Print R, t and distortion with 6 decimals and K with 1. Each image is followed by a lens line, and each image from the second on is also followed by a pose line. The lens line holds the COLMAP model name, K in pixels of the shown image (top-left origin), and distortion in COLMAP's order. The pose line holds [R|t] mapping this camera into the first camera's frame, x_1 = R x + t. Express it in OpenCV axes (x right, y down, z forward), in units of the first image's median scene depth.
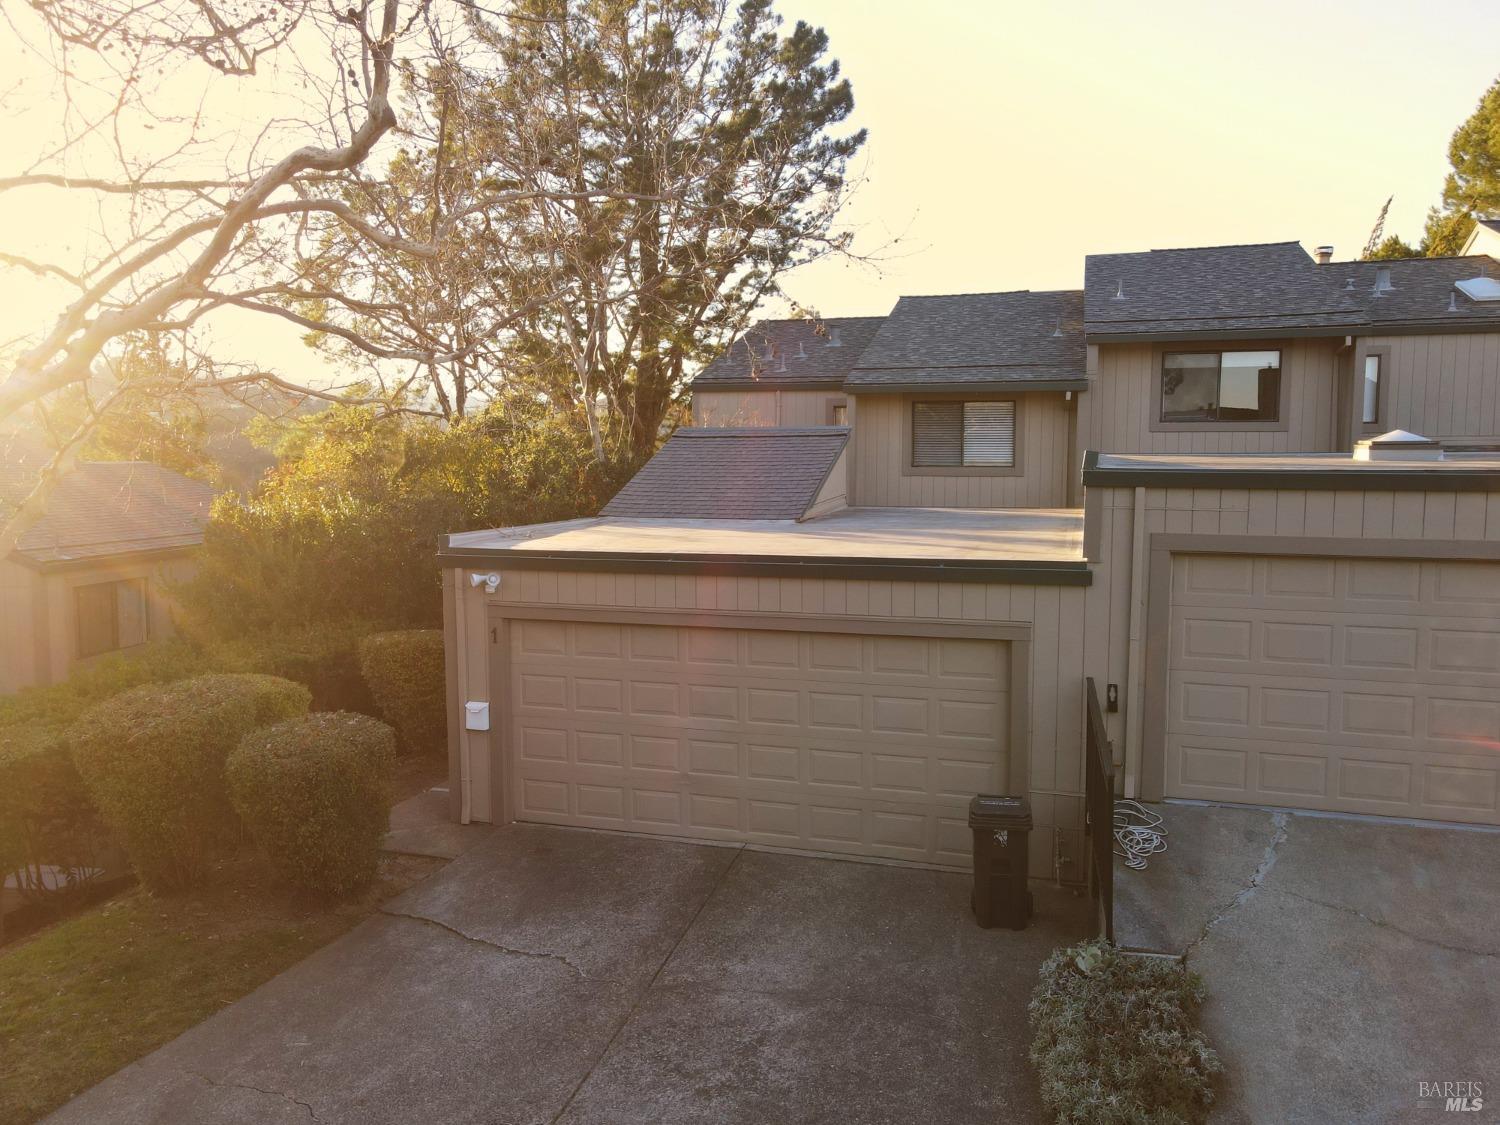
lens RADIAL K [[1062.8, 0, 748.5], [0, 1062.8, 557.7], [0, 0, 1]] dist [0.003085, 0.004283]
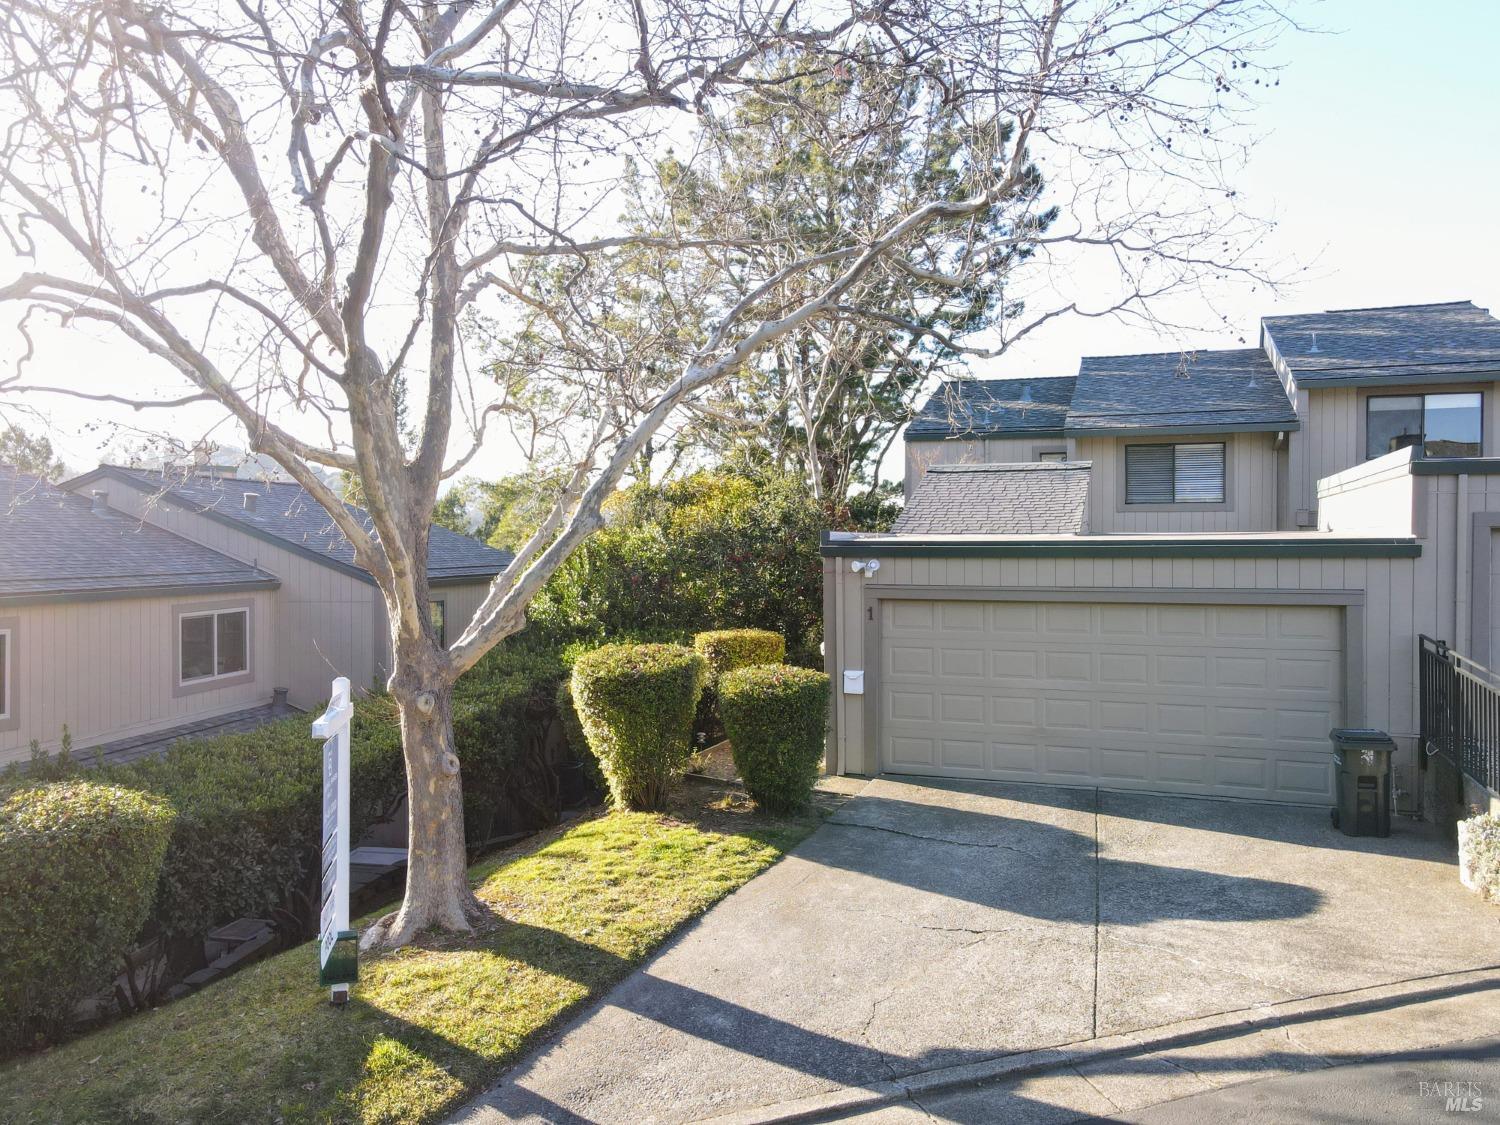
lens RADIAL K [[1062.8, 0, 752.2], [0, 1062.8, 562.1], [0, 0, 1]] dist [0.003085, 0.004283]
pose [[0.998026, 0.000544, -0.062799, -0.294128], [-0.005123, 0.997336, -0.072770, 0.102515], [0.062592, 0.072948, 0.995370, -0.200488]]
